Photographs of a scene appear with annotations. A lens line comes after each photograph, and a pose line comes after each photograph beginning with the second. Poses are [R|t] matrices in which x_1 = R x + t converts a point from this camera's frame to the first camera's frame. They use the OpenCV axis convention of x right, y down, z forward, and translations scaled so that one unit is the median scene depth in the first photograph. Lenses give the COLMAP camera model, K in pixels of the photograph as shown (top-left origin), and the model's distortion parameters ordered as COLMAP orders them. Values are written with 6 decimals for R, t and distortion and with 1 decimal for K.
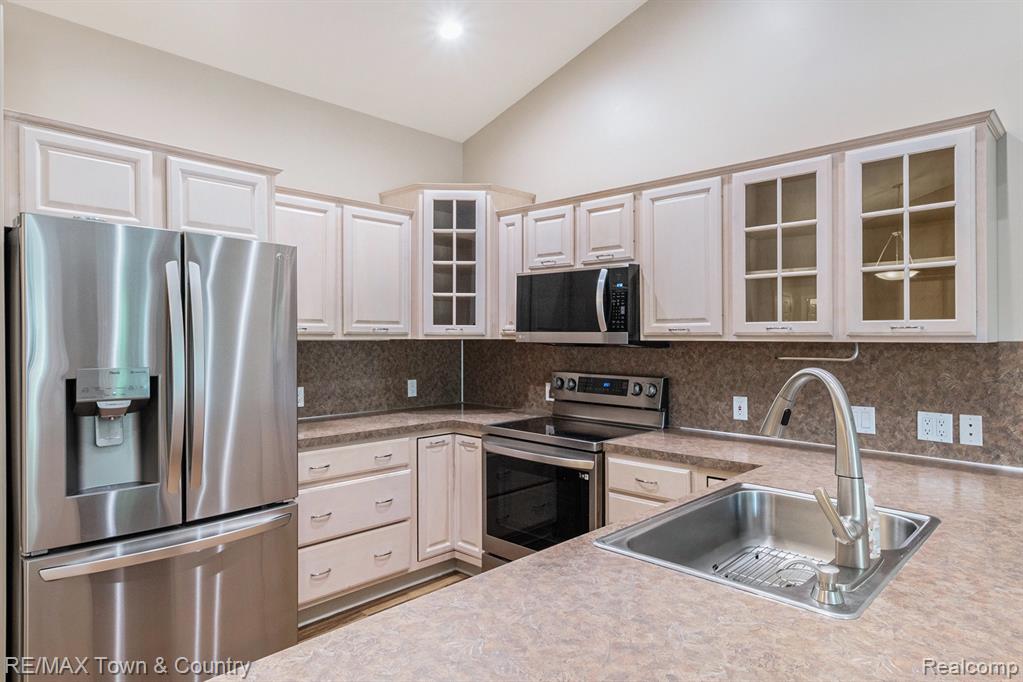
lens RADIAL K [[602.5, 0, 512.7], [0, 602.5, 336.9], [0, 0, 1]] dist [0.023423, 0.000722]
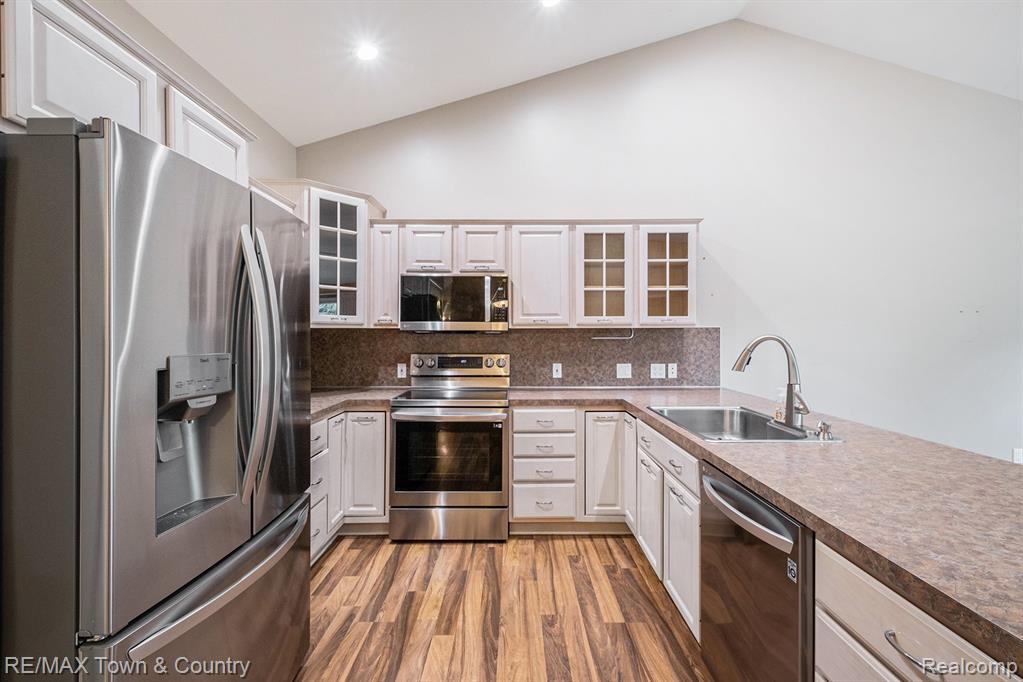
lens RADIAL K [[447.4, 0, 511.7], [0, 447.4, 337.2], [0, 0, 1]] dist [0.008329, 0.000251]
pose [[0.720735, -0.009131, 0.693150, -0.570153], [0.003845, 0.999951, 0.009175, 0.019161], [-0.693200, -0.003948, 0.720735, 0.240155]]
